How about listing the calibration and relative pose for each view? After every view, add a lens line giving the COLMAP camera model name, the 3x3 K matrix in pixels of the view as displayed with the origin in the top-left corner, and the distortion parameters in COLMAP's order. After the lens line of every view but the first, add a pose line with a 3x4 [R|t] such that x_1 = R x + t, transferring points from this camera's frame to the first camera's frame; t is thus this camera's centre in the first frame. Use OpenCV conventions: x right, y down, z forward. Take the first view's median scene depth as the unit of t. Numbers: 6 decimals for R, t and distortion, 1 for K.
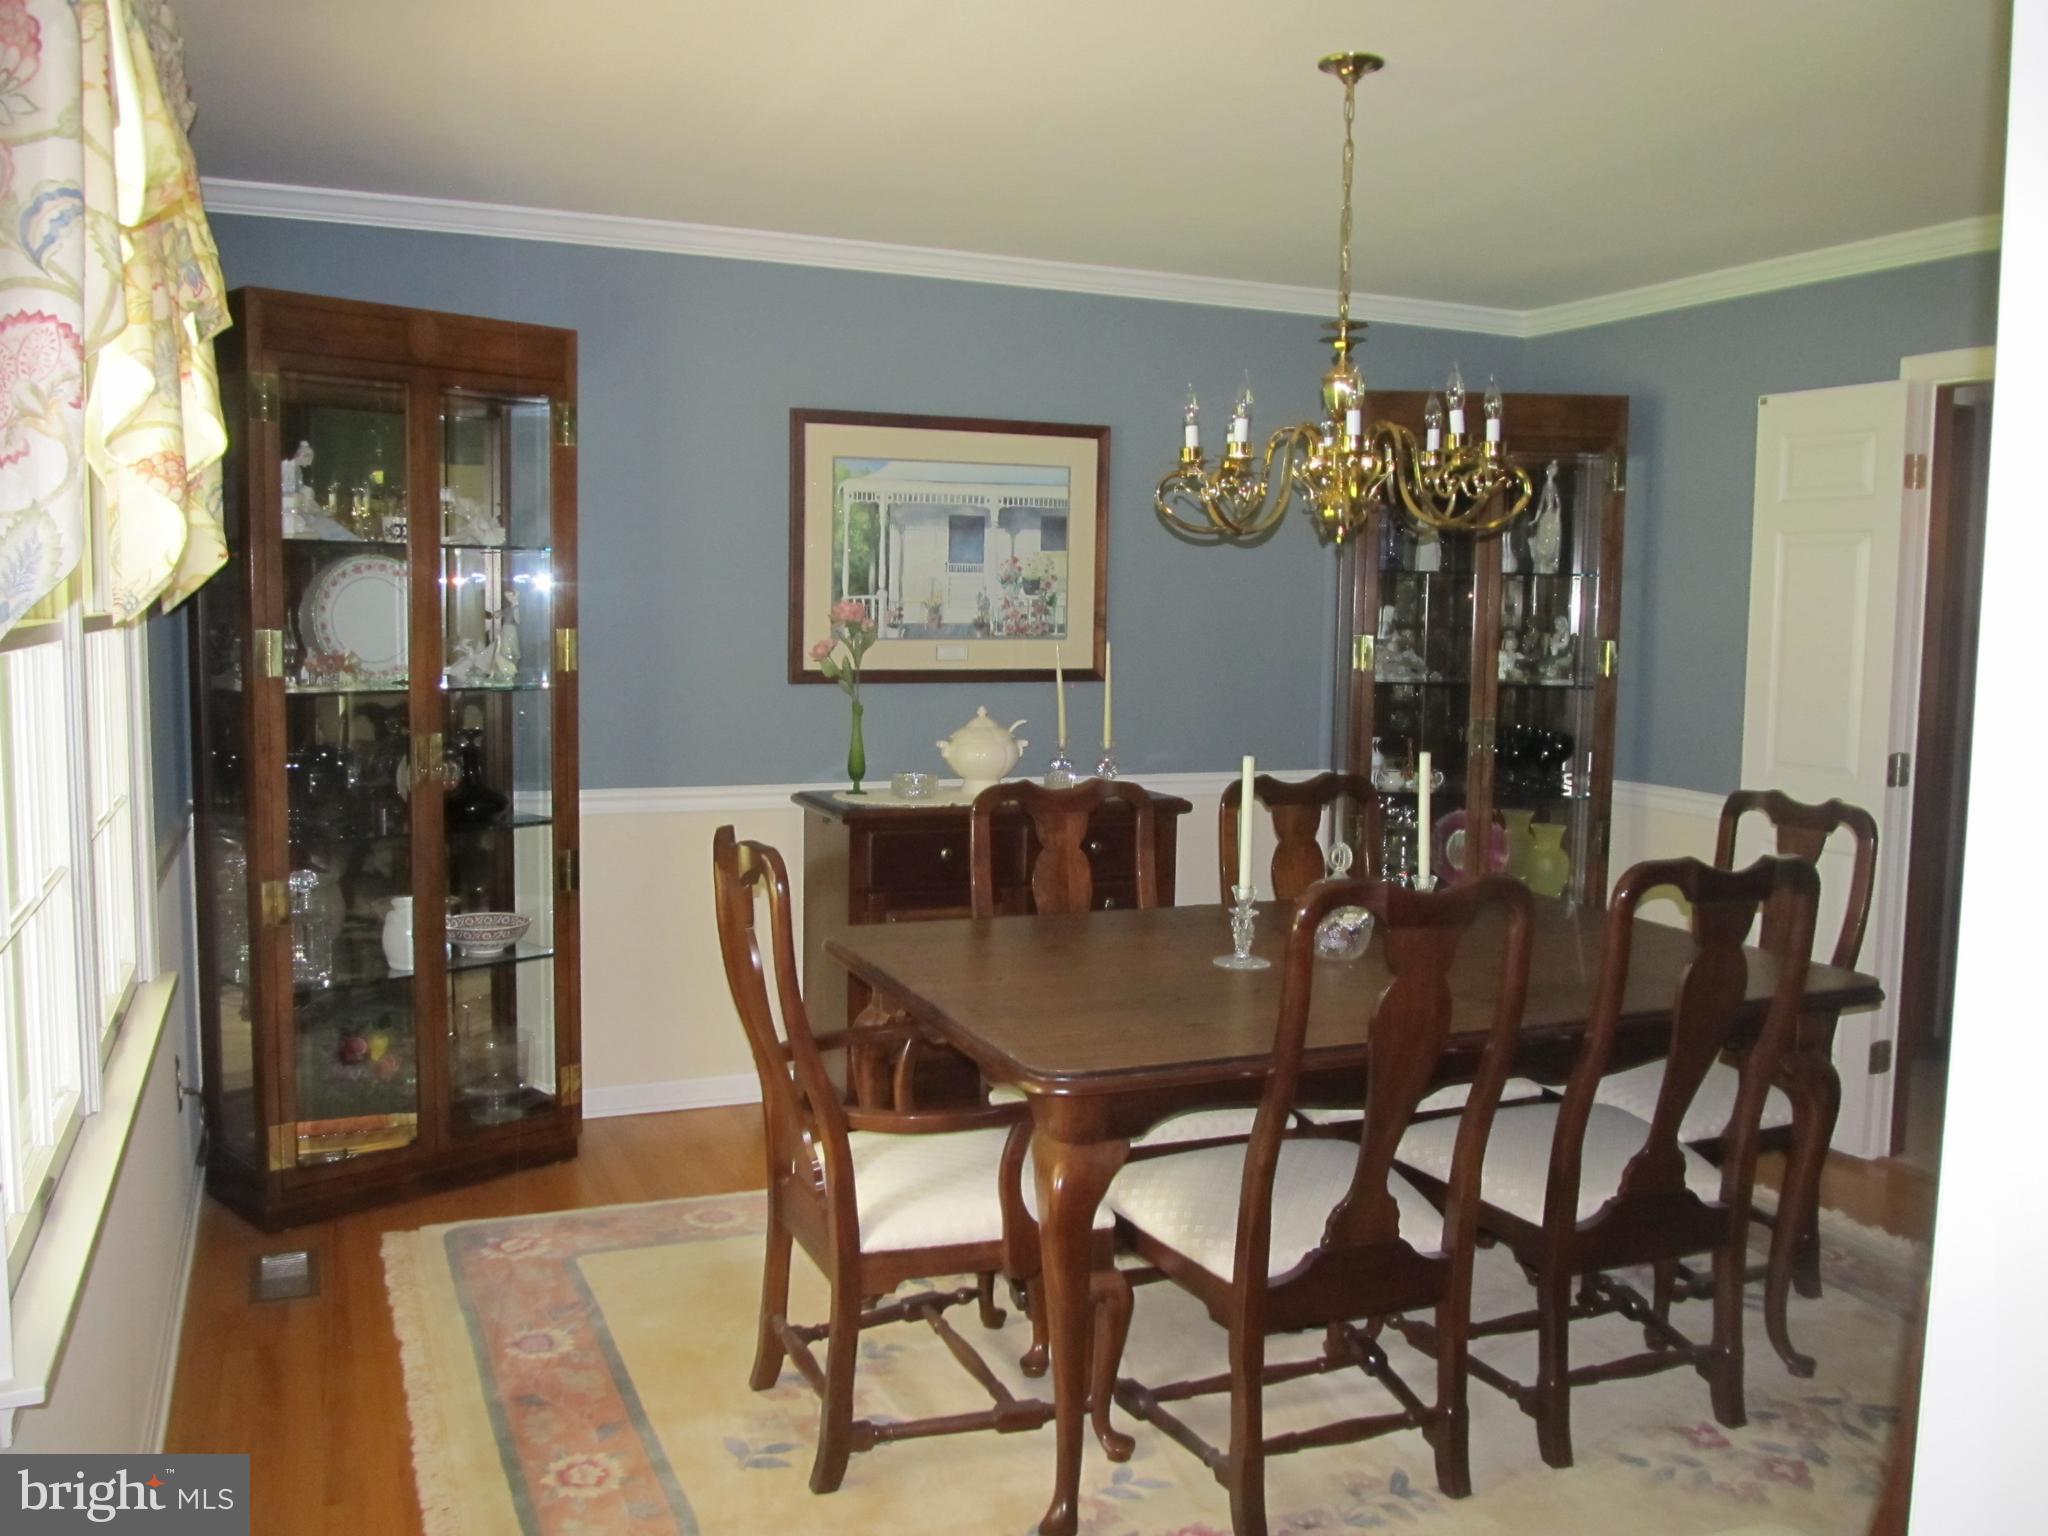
lens RADIAL K [[1693.9, 0, 1024.0], [0, 1693.9, 768.0], [0, 0, 1]] dist [-0.067488, 0.022262]
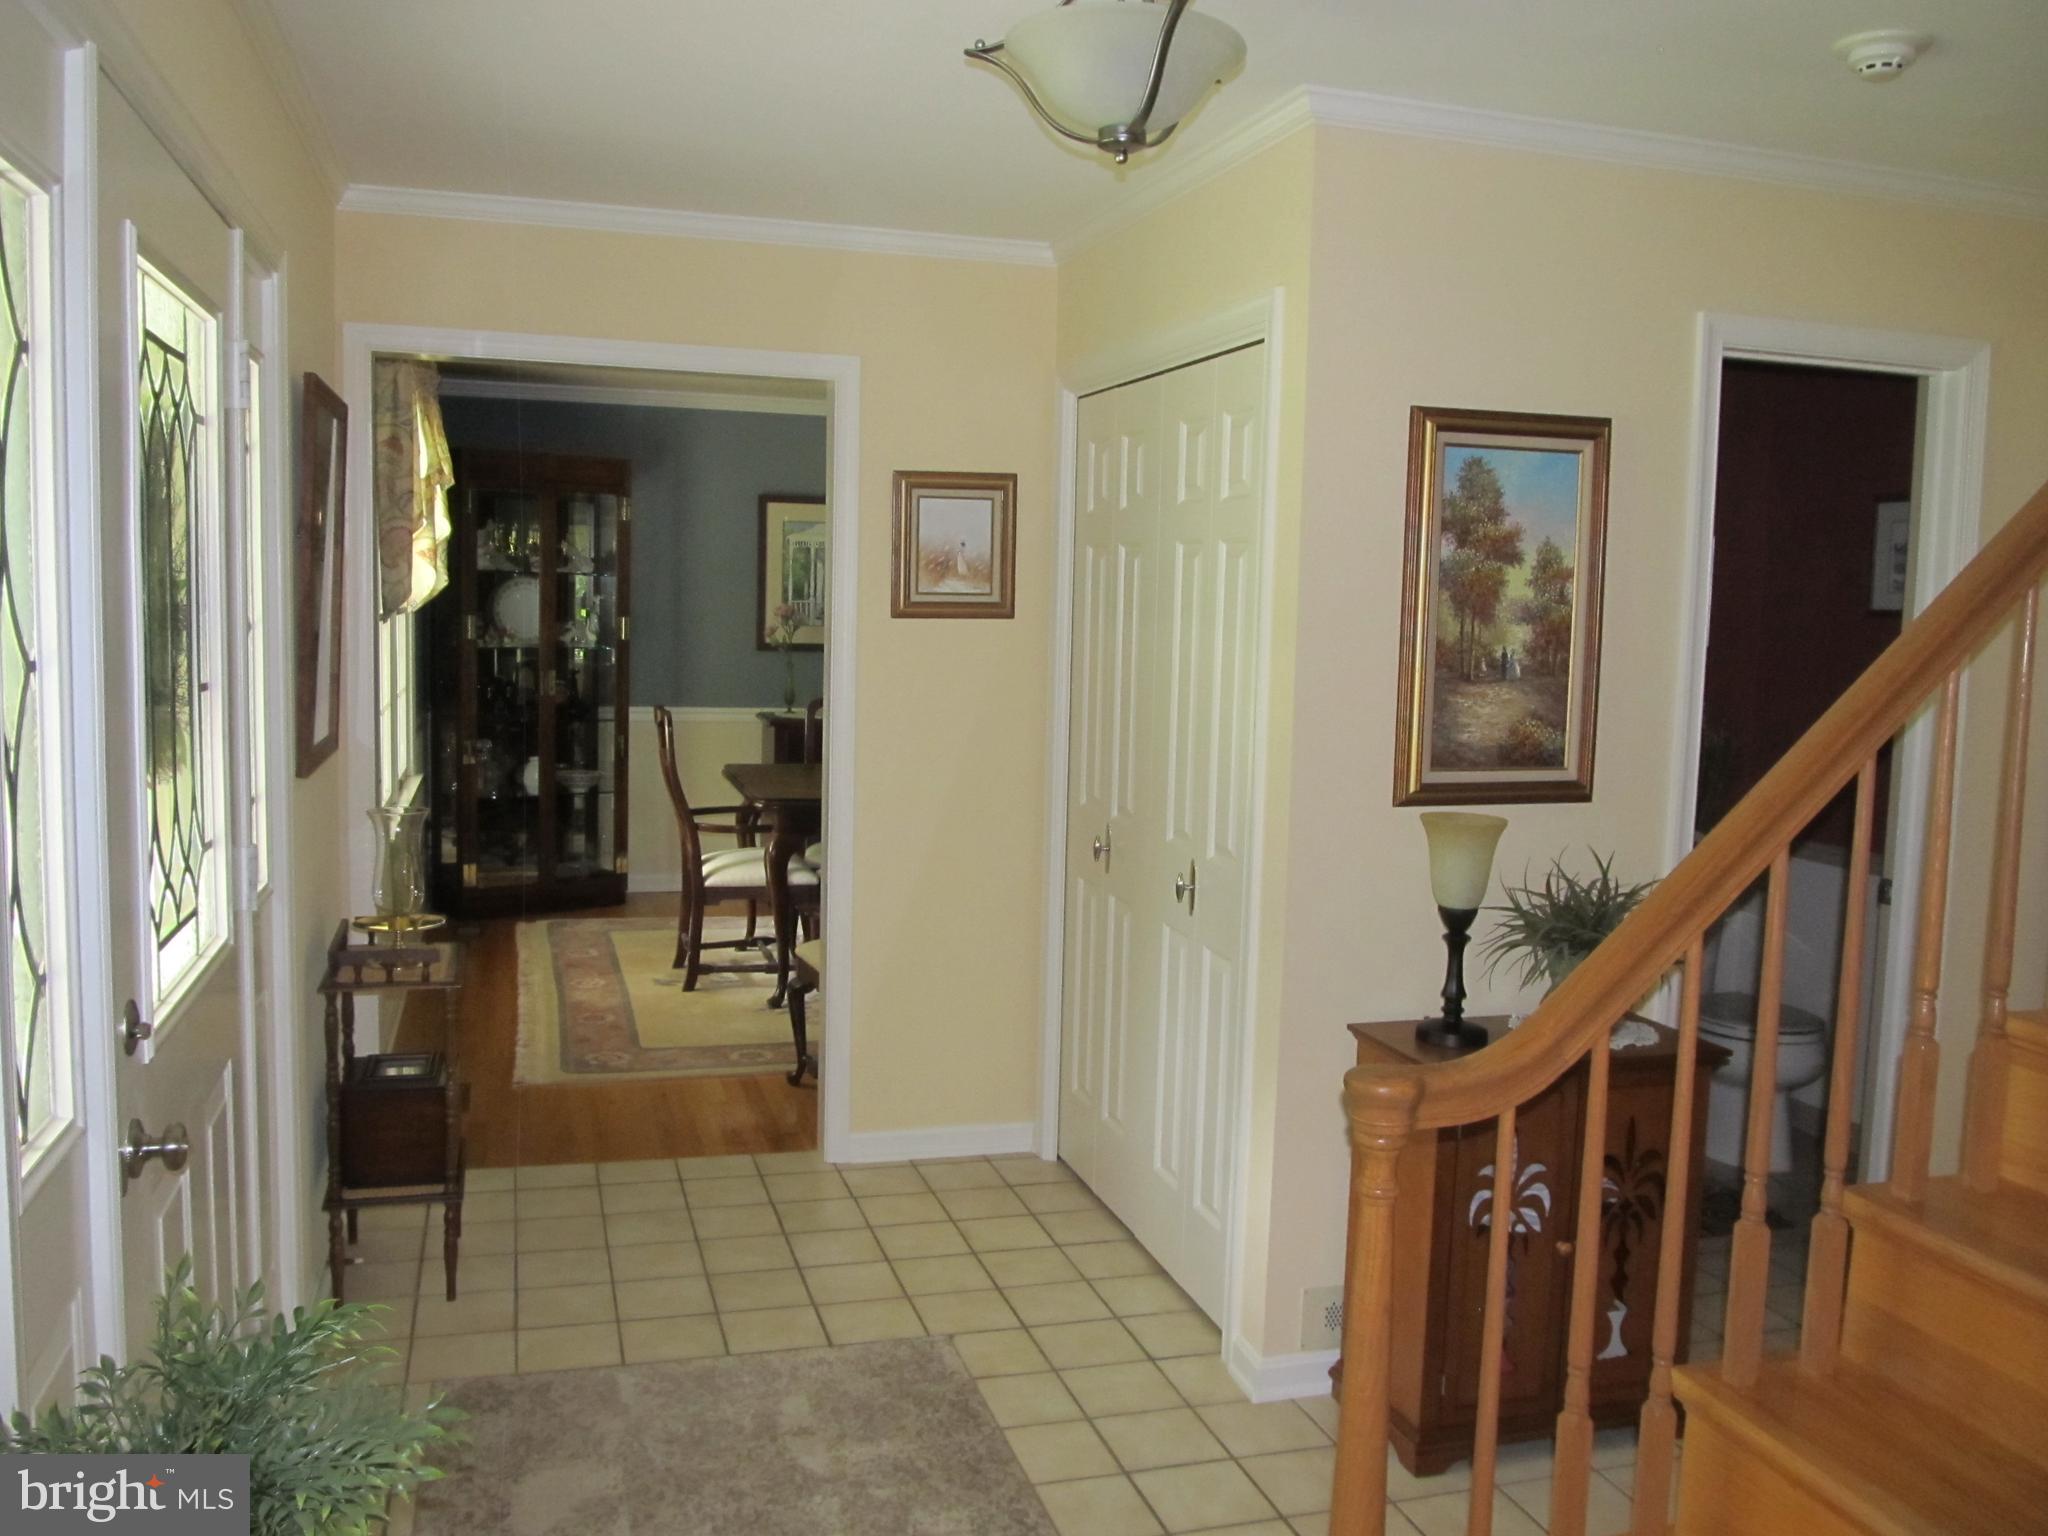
lens RADIAL K [[1693.9, 0, 1024.0], [0, 1693.9, 768.0], [0, 0, 1]] dist [-0.067488, 0.022262]
pose [[0.993345, 0.021572, -0.113135, 0.369874], [-0.021249, 0.999766, 0.004052, 0.064788], [0.113196, -0.001621, 0.993571, -0.779024]]
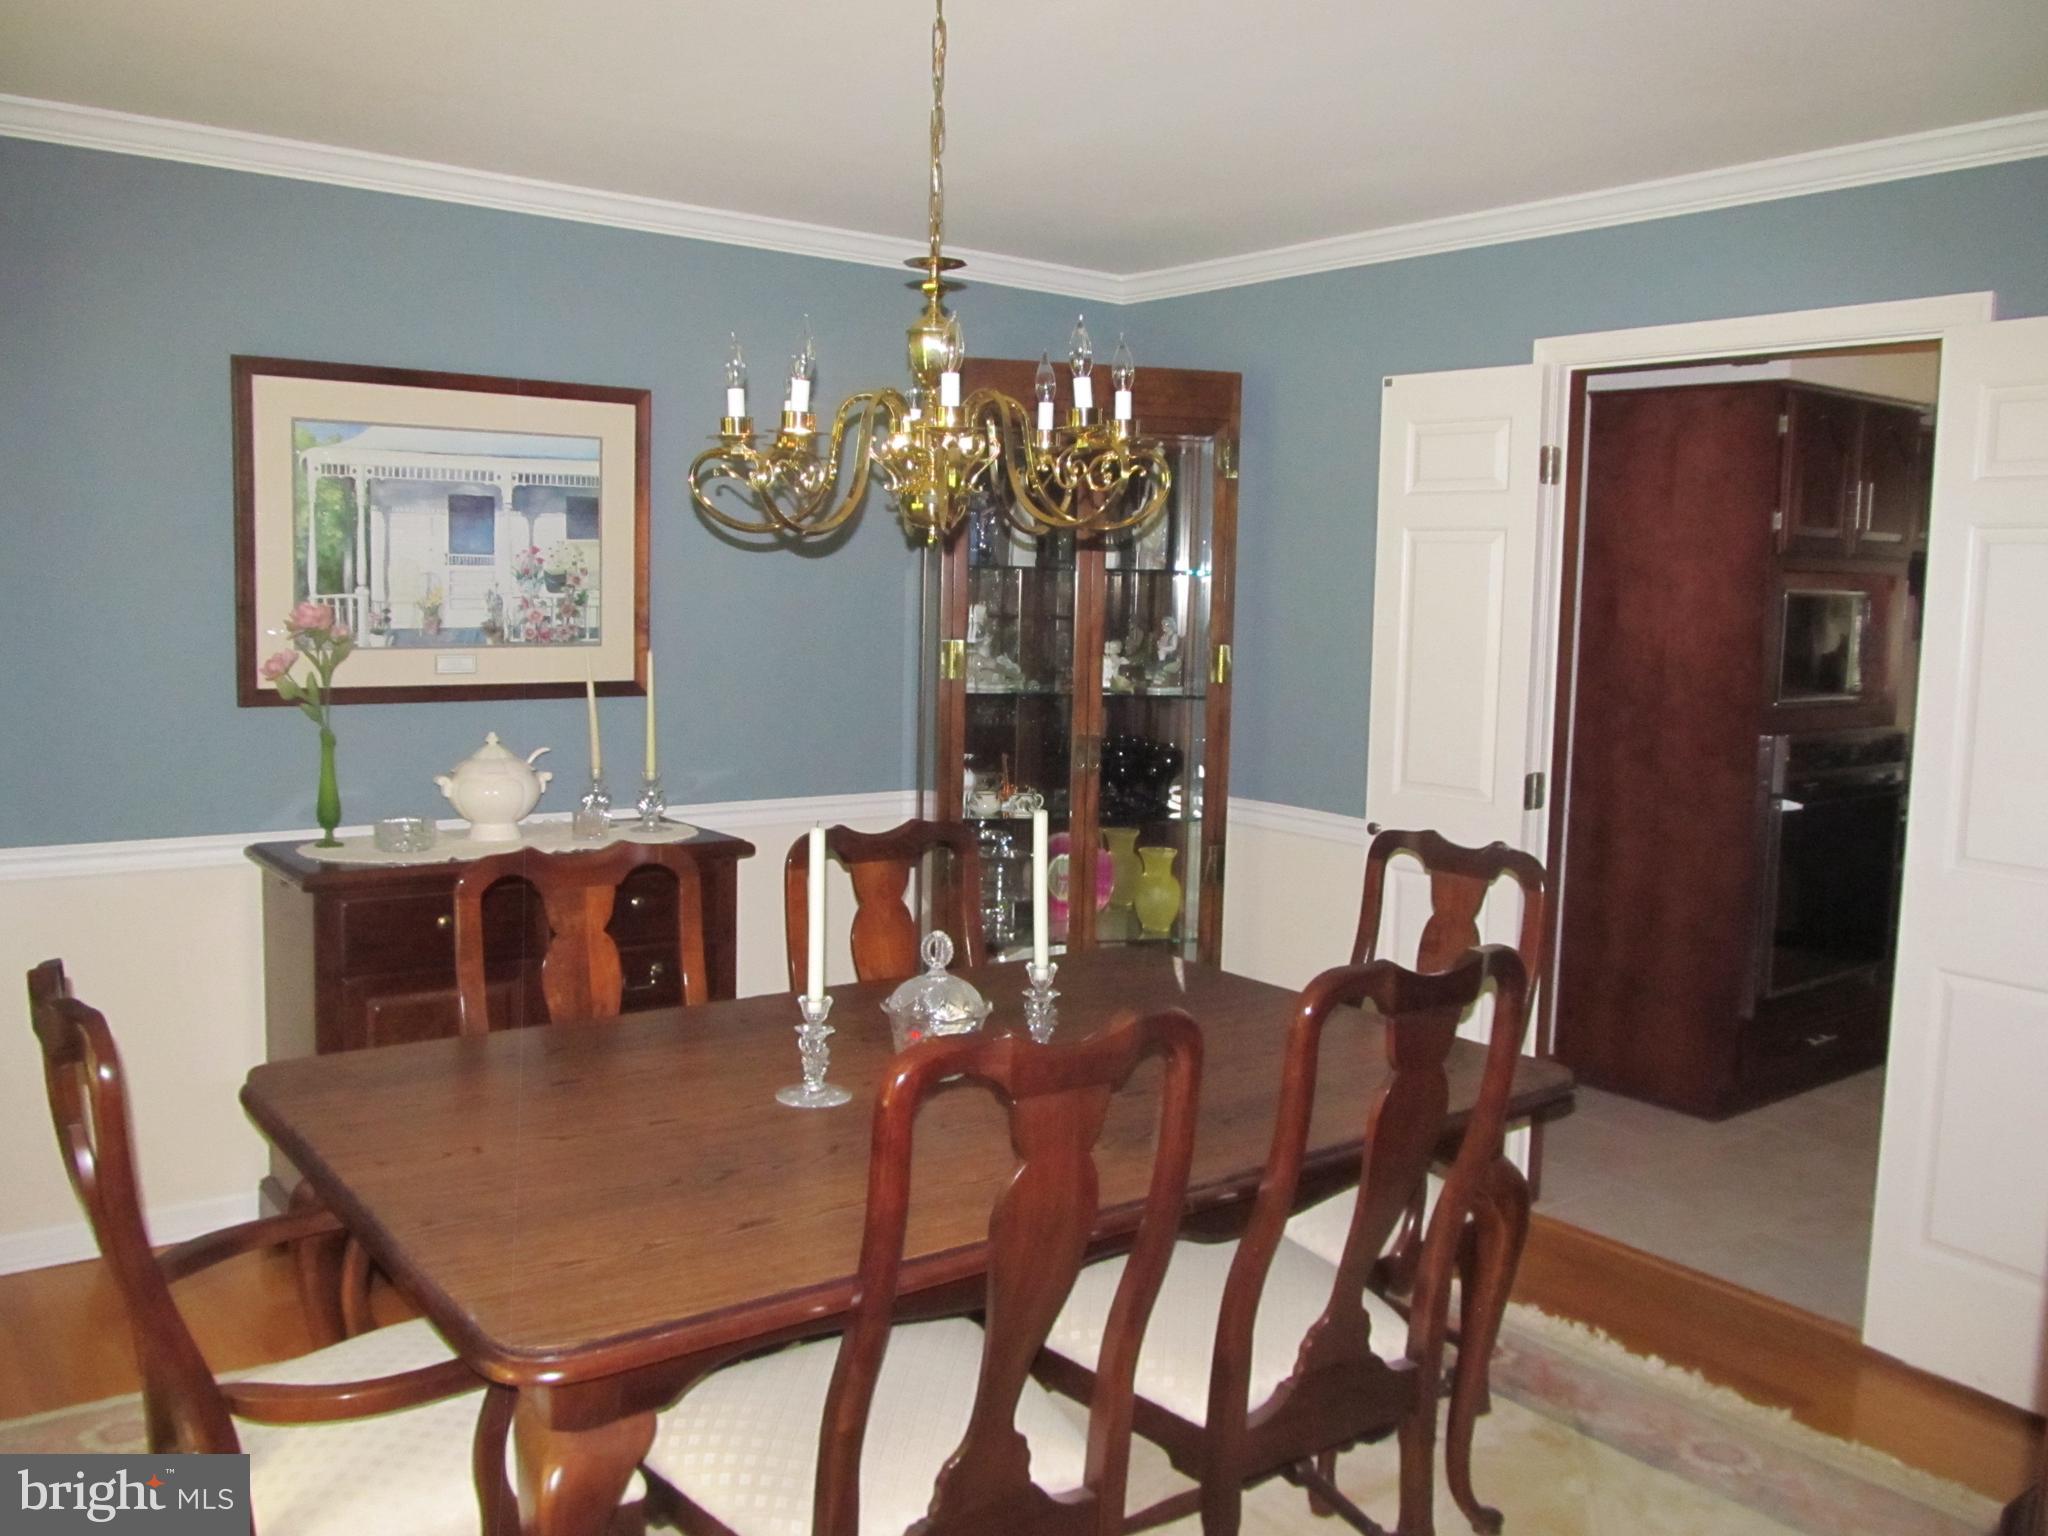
lens RADIAL K [[1693.9, 0, 1024.0], [0, 1693.9, 768.0], [0, 0, 1]] dist [-0.067488, 0.022262]
pose [[0.969461, -0.018812, 0.244522, 0.026833], [0.014840, 0.999726, 0.018076, -0.032835], [-0.244796, -0.013895, 0.969475, 0.172895]]
